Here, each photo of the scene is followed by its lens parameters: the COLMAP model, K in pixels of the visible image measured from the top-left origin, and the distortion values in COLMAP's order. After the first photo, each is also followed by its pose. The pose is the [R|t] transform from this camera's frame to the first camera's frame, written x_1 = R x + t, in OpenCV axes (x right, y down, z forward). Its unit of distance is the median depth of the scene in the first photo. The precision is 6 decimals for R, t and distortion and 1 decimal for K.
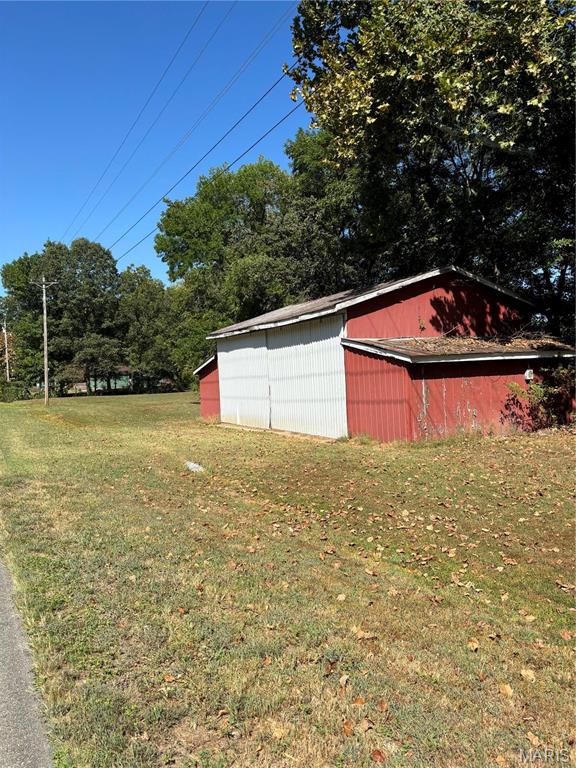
lens RADIAL K [[580.6, 0, 285.7], [0, 580.6, 370.8], [0, 0, 1]] dist [0.088925, -0.124494]
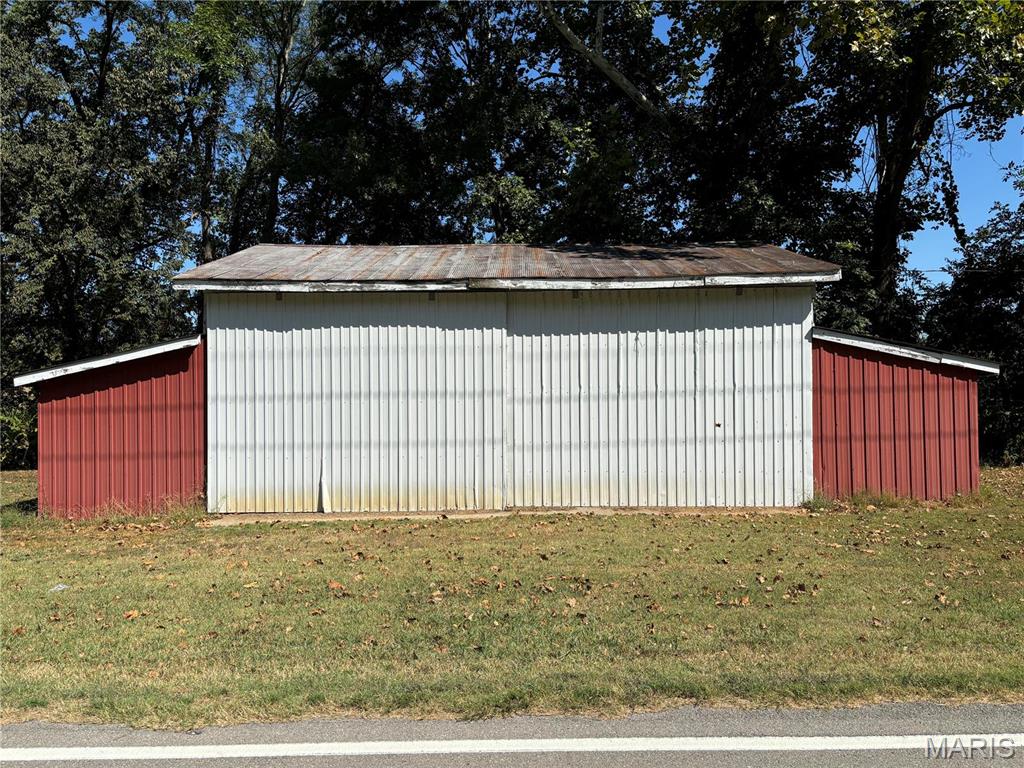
lens RADIAL K [[778.3, 0, 512.0], [0, 778.3, 384.0], [0, 0, 1]] dist [0.070317, -0.125431]
pose [[0.478244, 0.039844, 0.877323, -0.286975], [-0.011315, 0.999167, -0.039210, 0.013165], [-0.878154, 0.008825, 0.478296, 0.354950]]
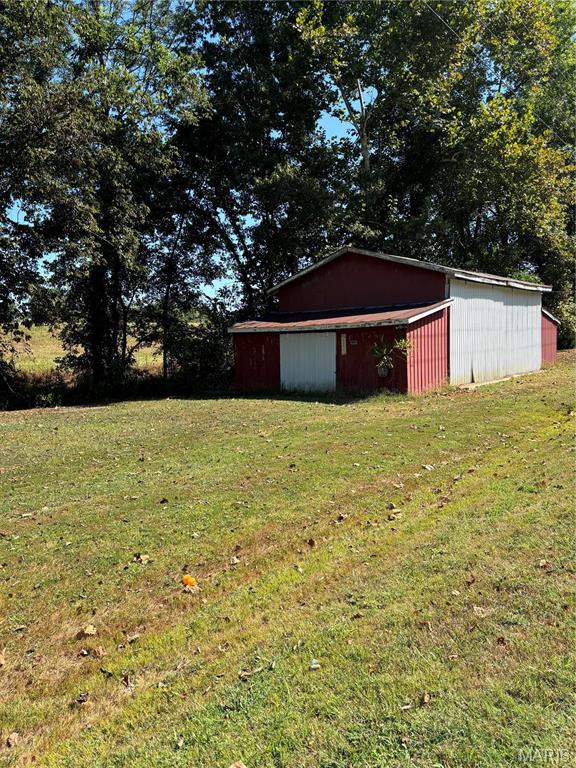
lens RADIAL K [[583.7, 0, 288.0], [0, 583.7, 384.0], [0, 0, 1]] dist [0.070317, -0.125431]
pose [[-0.388698, -0.009399, 0.921317, -0.460628], [0.045506, 0.998532, 0.029386, 0.031691], [-0.920241, 0.053348, -0.387700, 0.921900]]
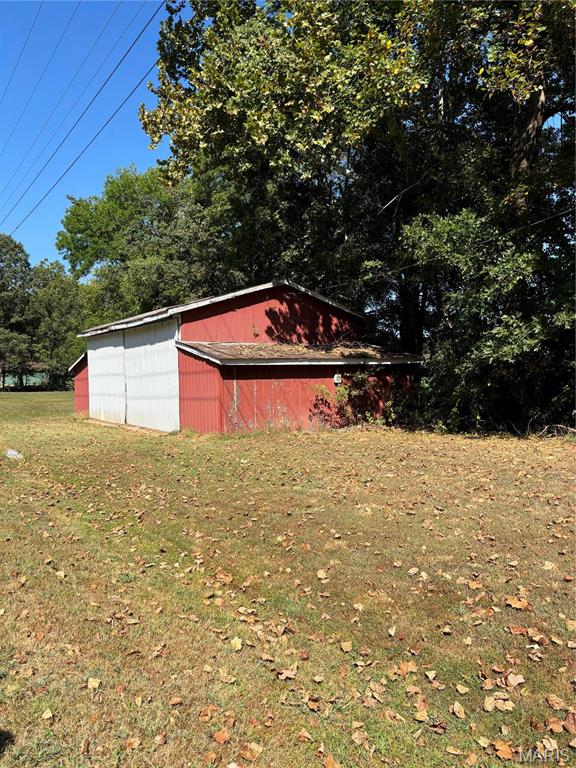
lens RADIAL K [[583.7, 0, 288.0], [0, 583.7, 384.0], [0, 0, 1]] dist [0.070317, -0.125431]
pose [[0.994003, 0.028684, 0.105526, 0.078550], [-0.030402, 0.999429, 0.014711, 0.001260], [-0.105044, -0.017831, 0.994308, -0.050470]]
